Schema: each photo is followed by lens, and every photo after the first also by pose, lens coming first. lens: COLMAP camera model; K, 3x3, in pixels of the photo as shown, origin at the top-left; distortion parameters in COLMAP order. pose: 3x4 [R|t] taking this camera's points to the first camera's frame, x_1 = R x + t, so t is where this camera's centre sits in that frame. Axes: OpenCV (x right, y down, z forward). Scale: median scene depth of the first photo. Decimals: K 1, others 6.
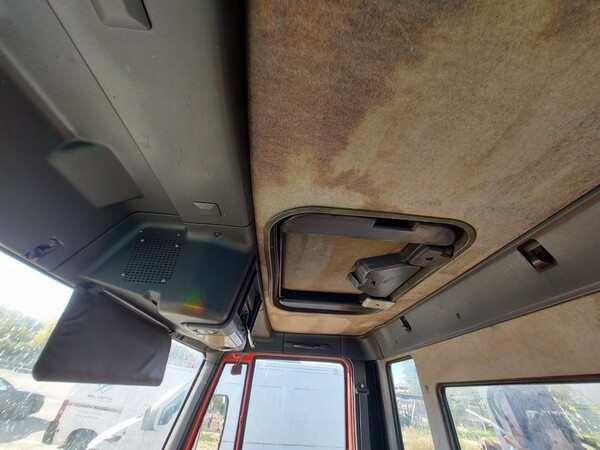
lens RADIAL K [[239.4, 0, 304.4], [0, 239.4, 226.8], [0, 0, 1]] dist [-0.015173, 0.000135]
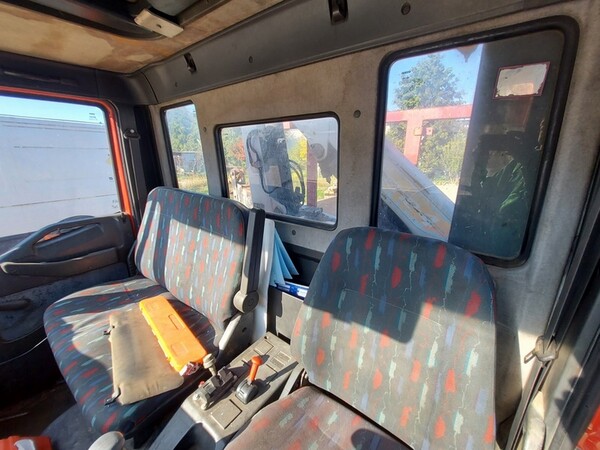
lens RADIAL K [[239.4, 0, 301.7], [0, 239.4, 224.3], [0, 0, 1]] dist [-0.015173, 0.000135]
pose [[0.663755, -0.255879, 0.702819, -0.066113], [-0.399209, 0.673425, 0.622198, 0.089665], [-0.632503, -0.693559, 0.344840, 0.019005]]
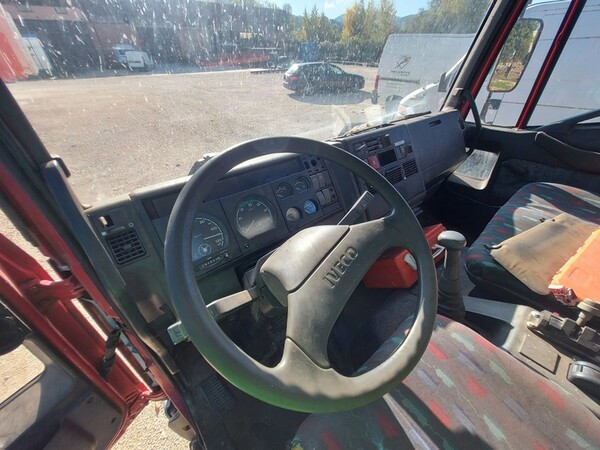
lens RADIAL K [[239.4, 0, 303.9], [0, 239.4, 227.8], [0, 0, 1]] dist [-0.015173, 0.000135]
pose [[0.583898, 0.405498, -0.703302, 0.050323], [0.499432, 0.503563, 0.704977, 0.171755], [0.640024, -0.762886, 0.091511, -0.123365]]
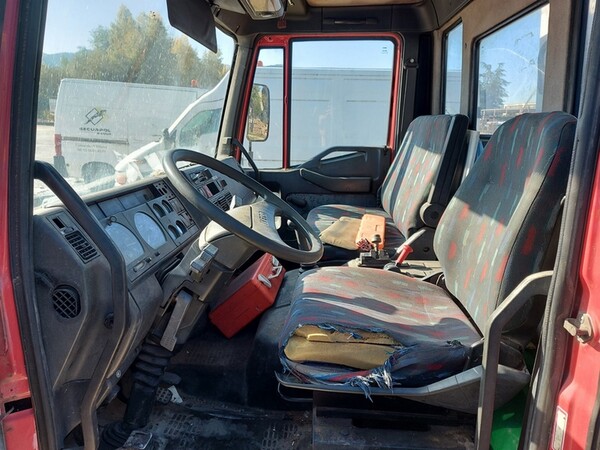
lens RADIAL K [[430.9, 0, 298.1], [0, 430.9, 227.8], [0, 0, 1]] dist [0.055882, -0.041923]
pose [[0.988344, -0.000466, -0.152234, 0.076151], [0.112893, 0.673119, 0.730867, -0.188058], [0.102131, -0.739534, 0.665326, -0.709775]]
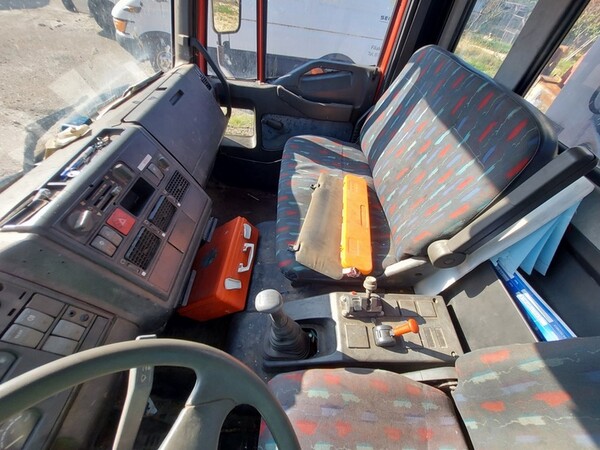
lens RADIAL K [[239.4, 0, 304.3], [0, 239.4, 226.8], [0, 0, 1]] dist [-0.015173, 0.000135]
pose [[0.994766, 0.102158, -0.001939, -0.052601], [-0.012643, 0.141899, 0.989800, 0.224074], [0.101391, -0.984596, 0.142448, 0.171044]]
